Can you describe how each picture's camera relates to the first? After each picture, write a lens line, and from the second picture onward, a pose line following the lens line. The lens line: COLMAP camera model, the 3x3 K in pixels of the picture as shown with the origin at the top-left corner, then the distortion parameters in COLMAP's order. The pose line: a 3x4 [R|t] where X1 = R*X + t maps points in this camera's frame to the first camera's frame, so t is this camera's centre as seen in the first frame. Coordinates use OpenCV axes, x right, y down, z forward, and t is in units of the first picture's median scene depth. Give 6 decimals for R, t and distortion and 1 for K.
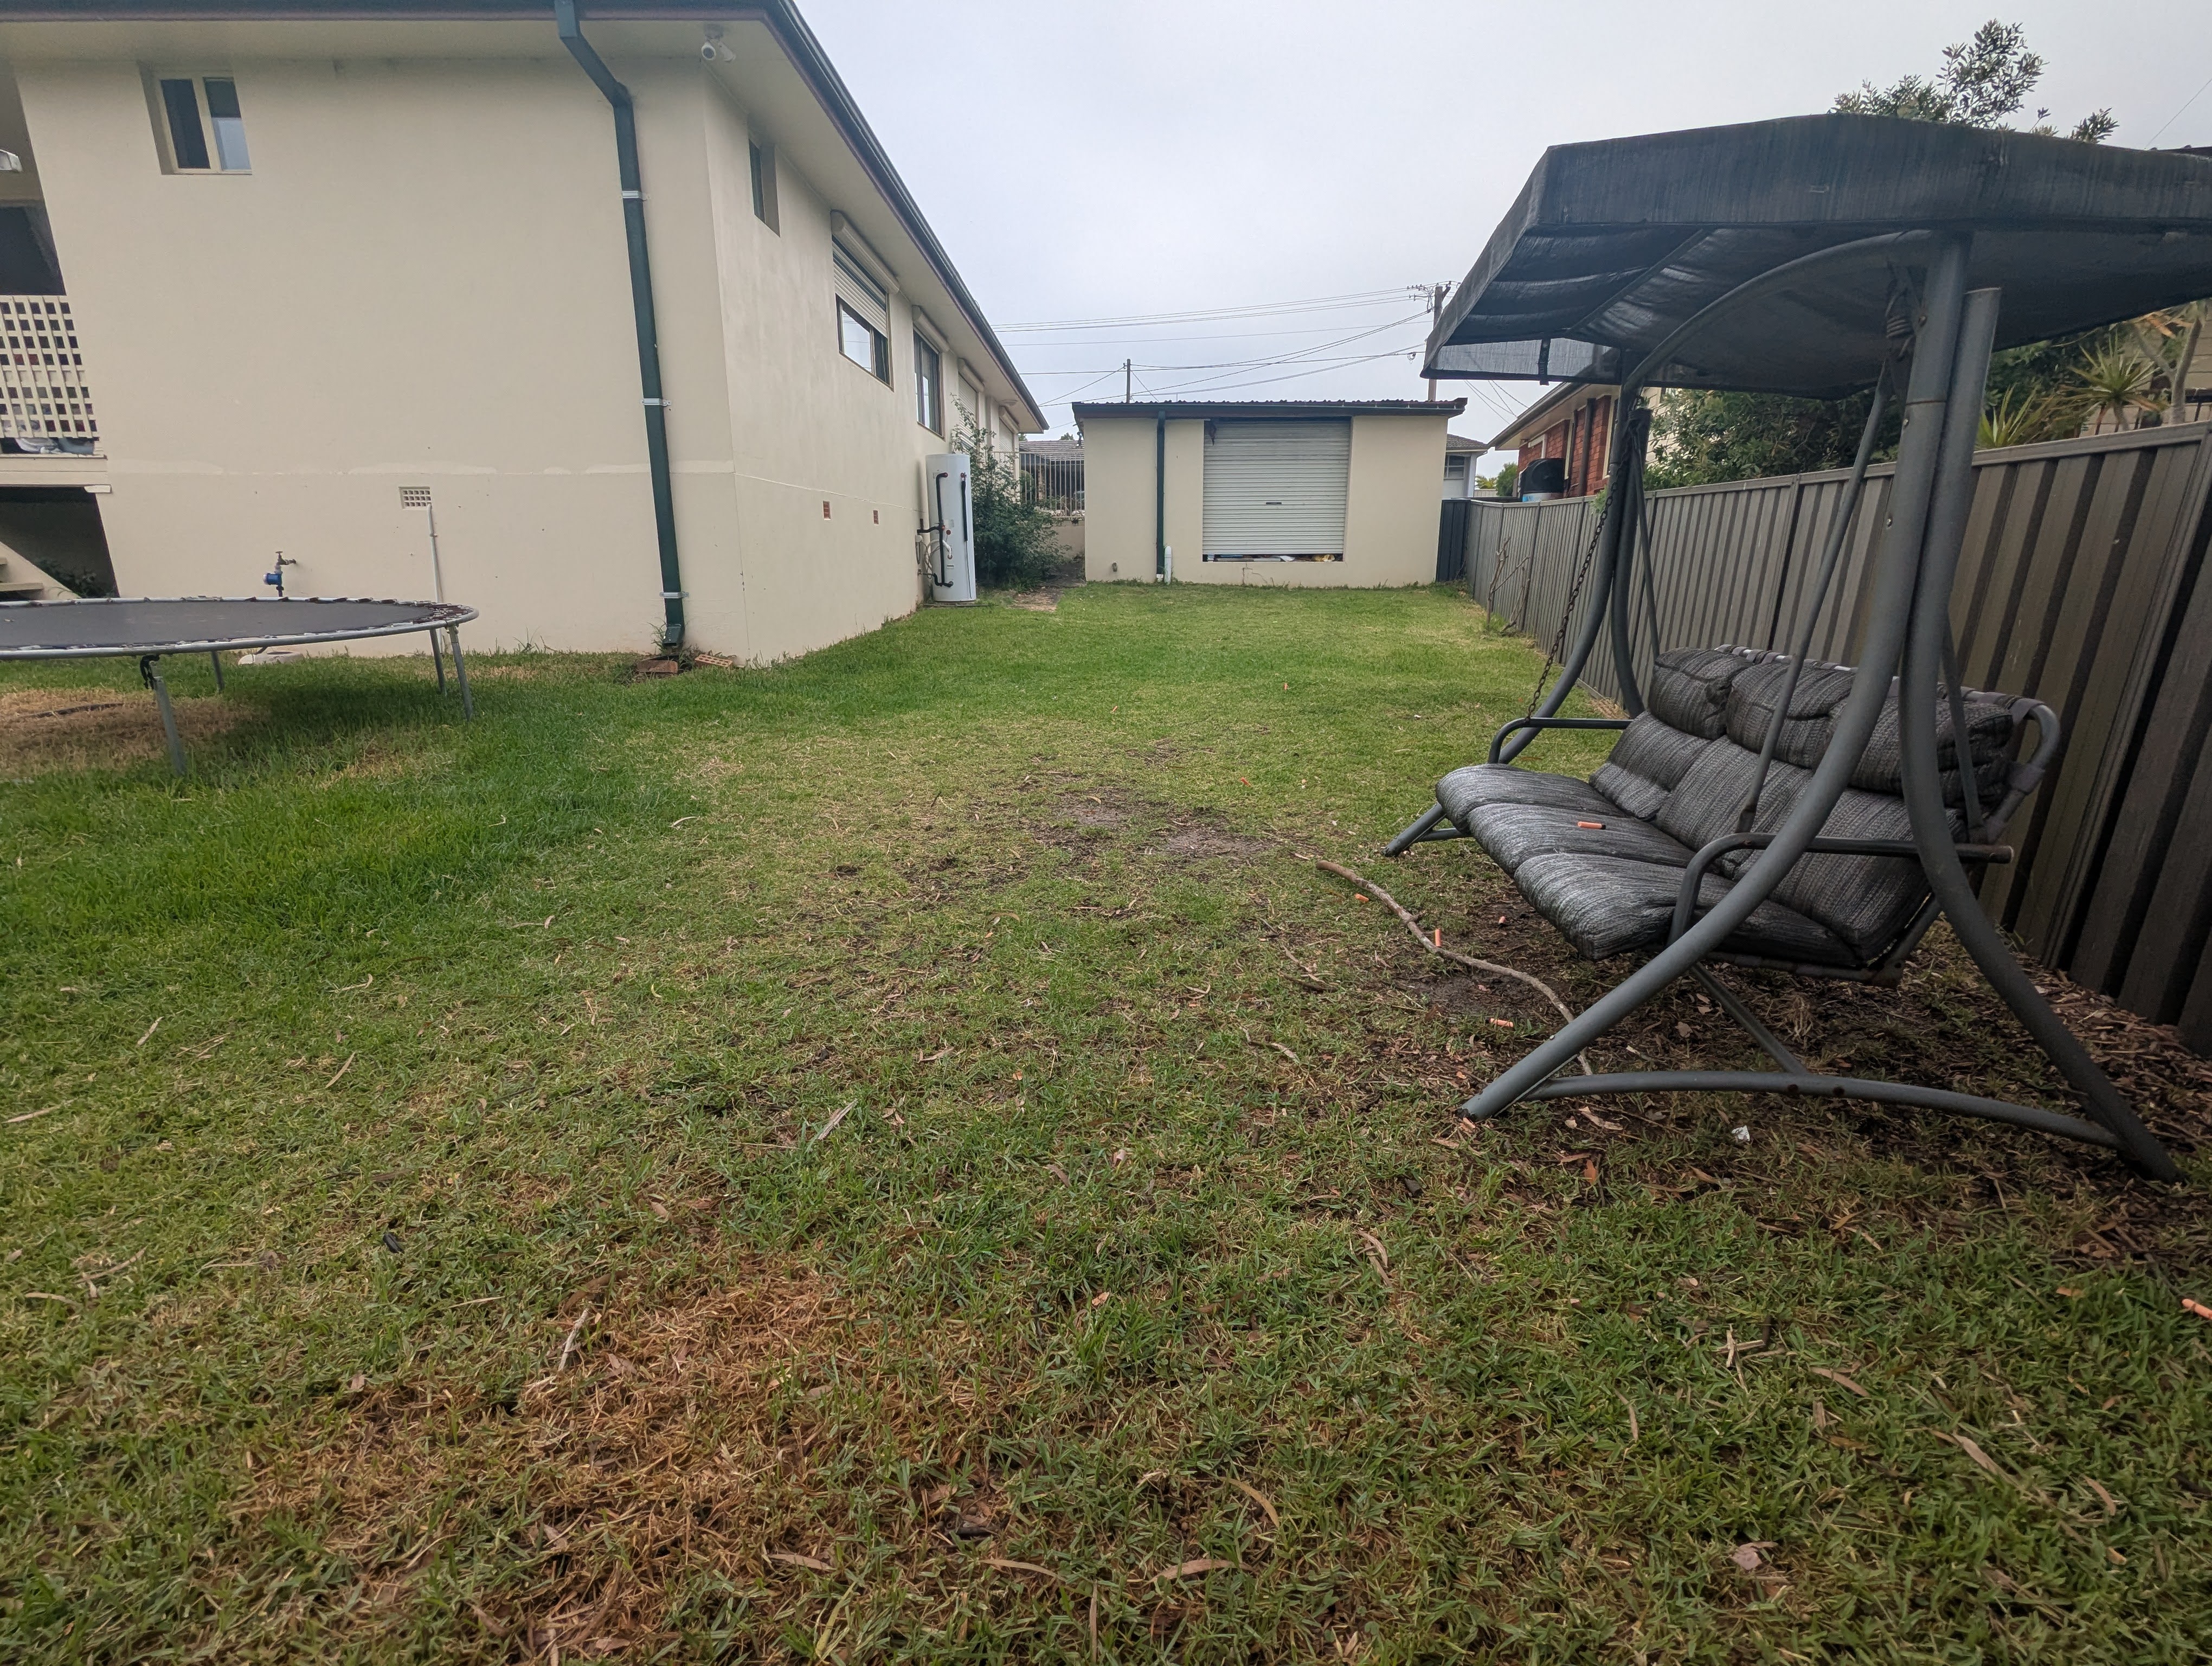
lens RADIAL K [[1056.5, 0, 1105.5], [0, 1056.5, 833.6], [0, 0, 1]] dist [-0.000202, 0.002494]
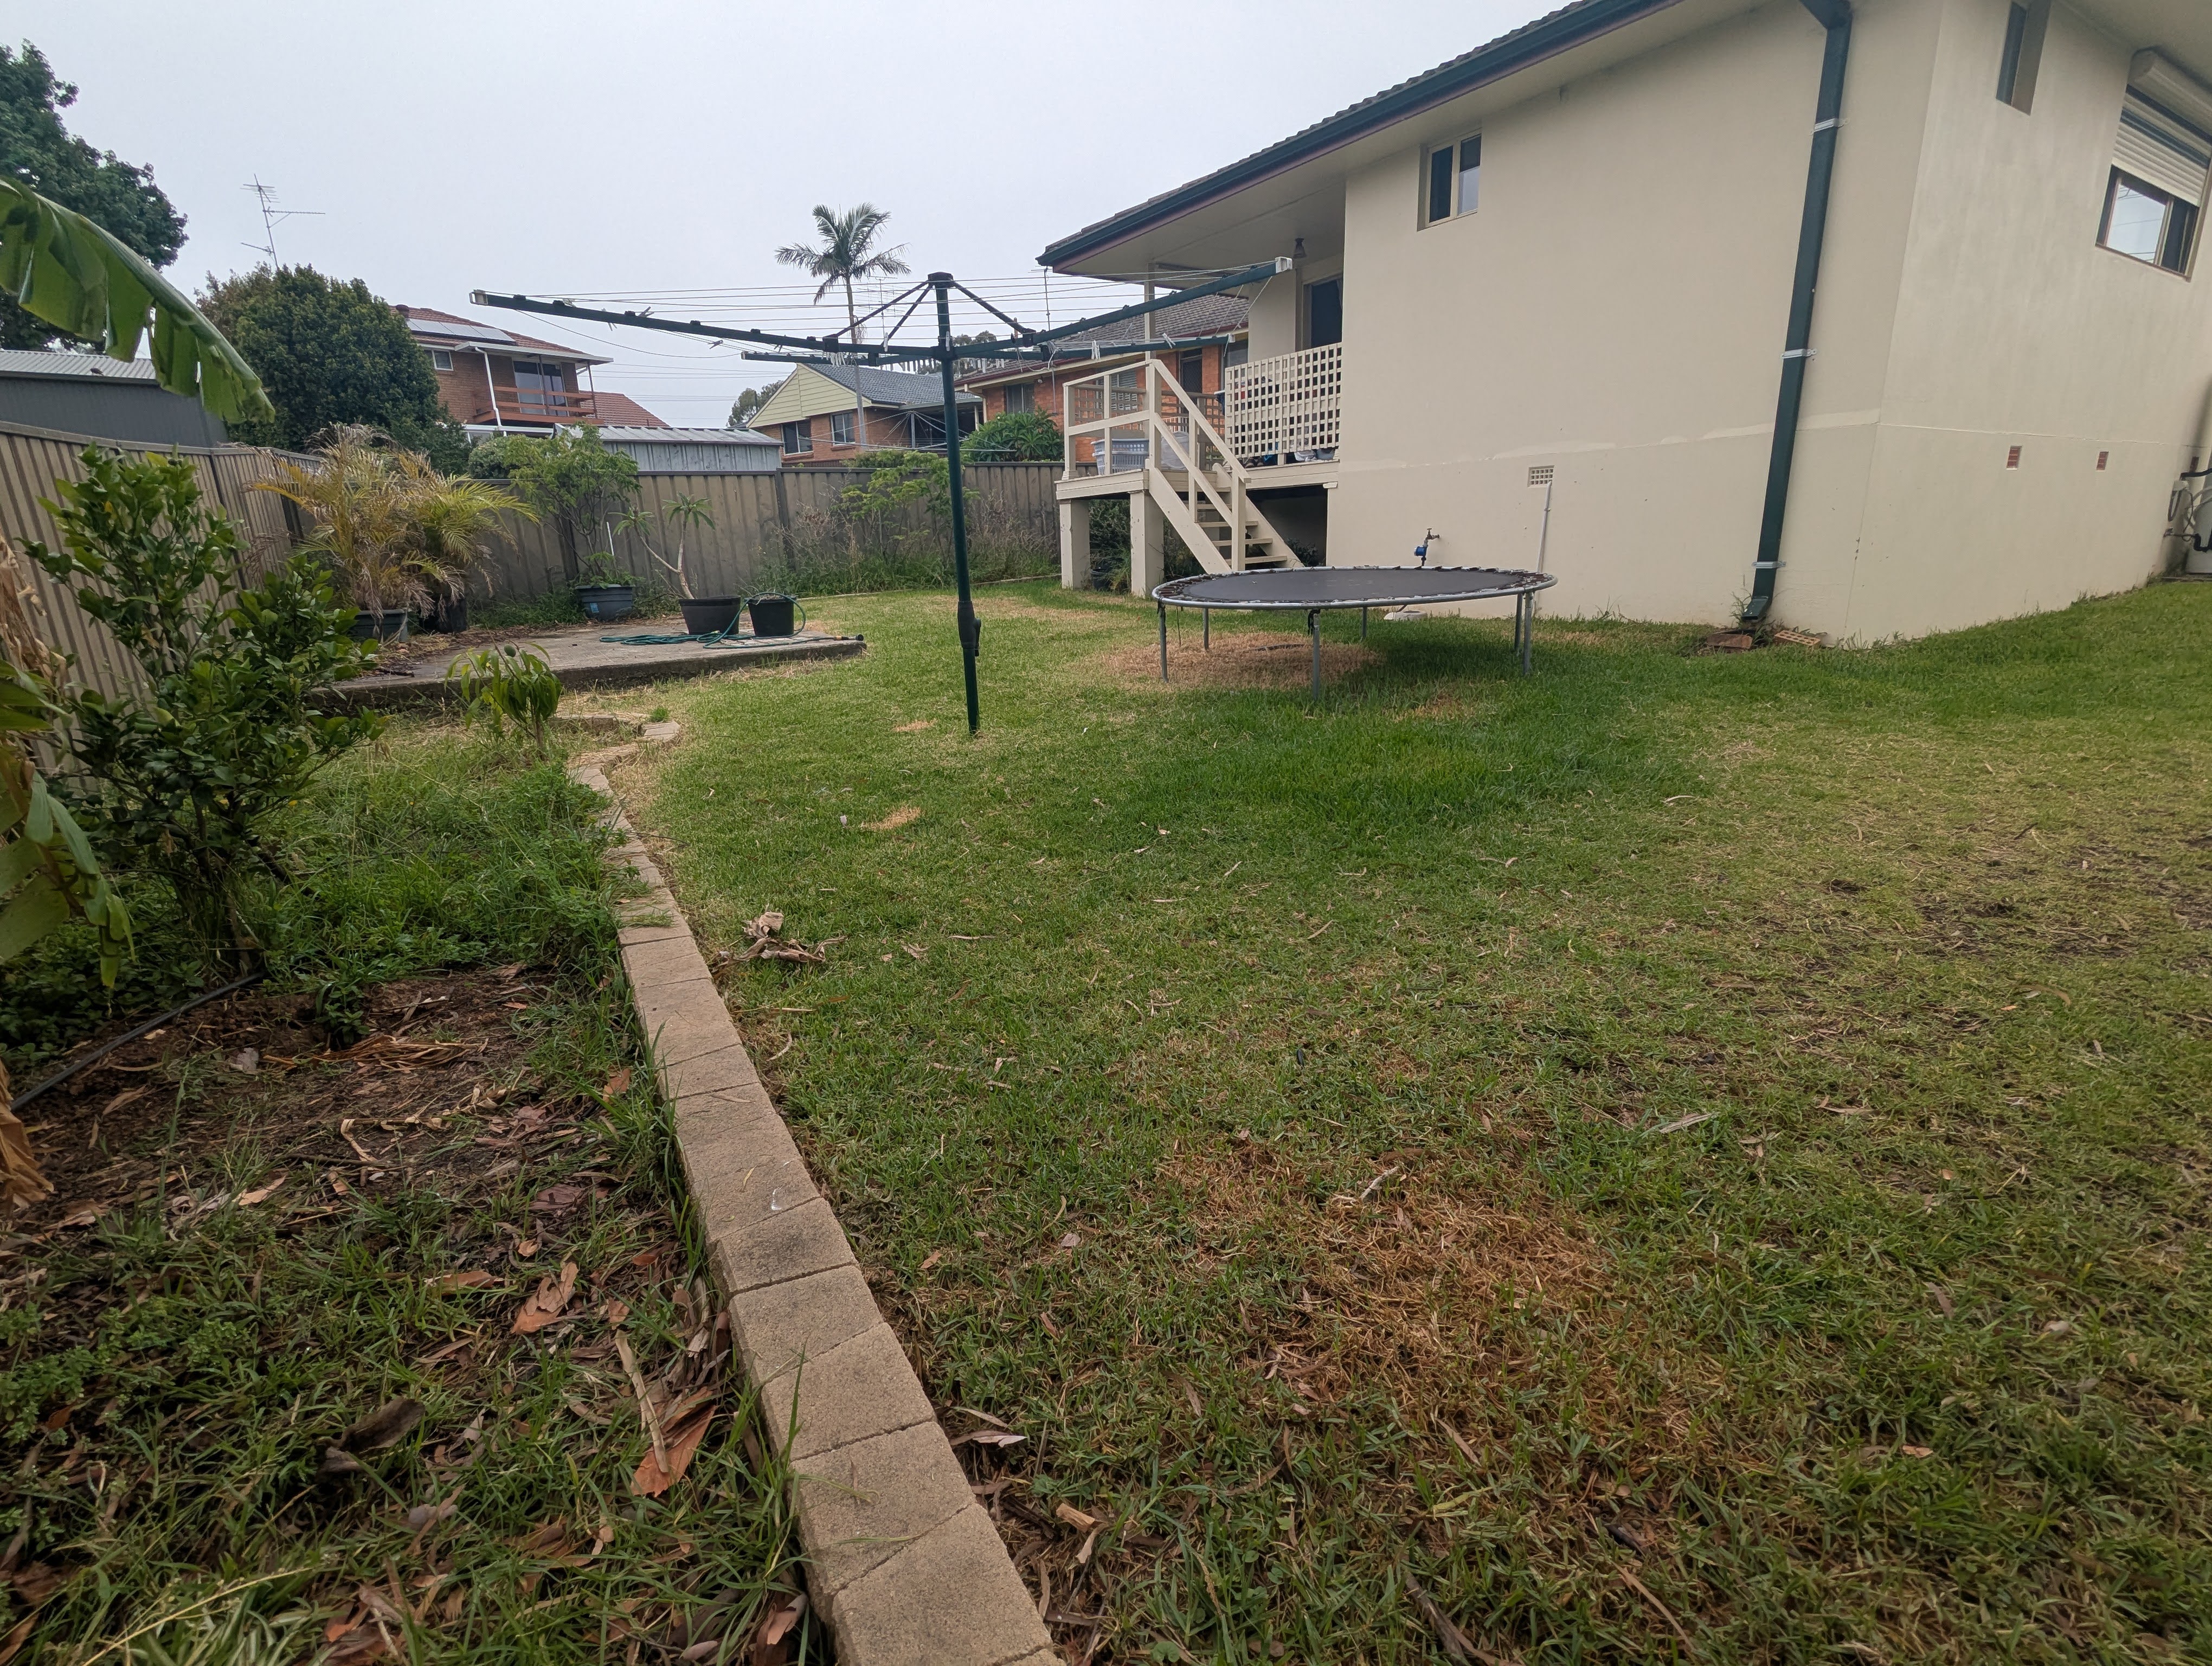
lens RADIAL K [[1056.5, 0, 1106.8], [0, 1056.5, 840.4], [0, 0, 1]] dist [-0.000202, 0.002494]
pose [[0.572838, 0.208982, -0.792580, 0.102241], [-0.181809, 0.975261, 0.125747, -0.001187], [0.799251, 0.072065, 0.596661, -0.003455]]
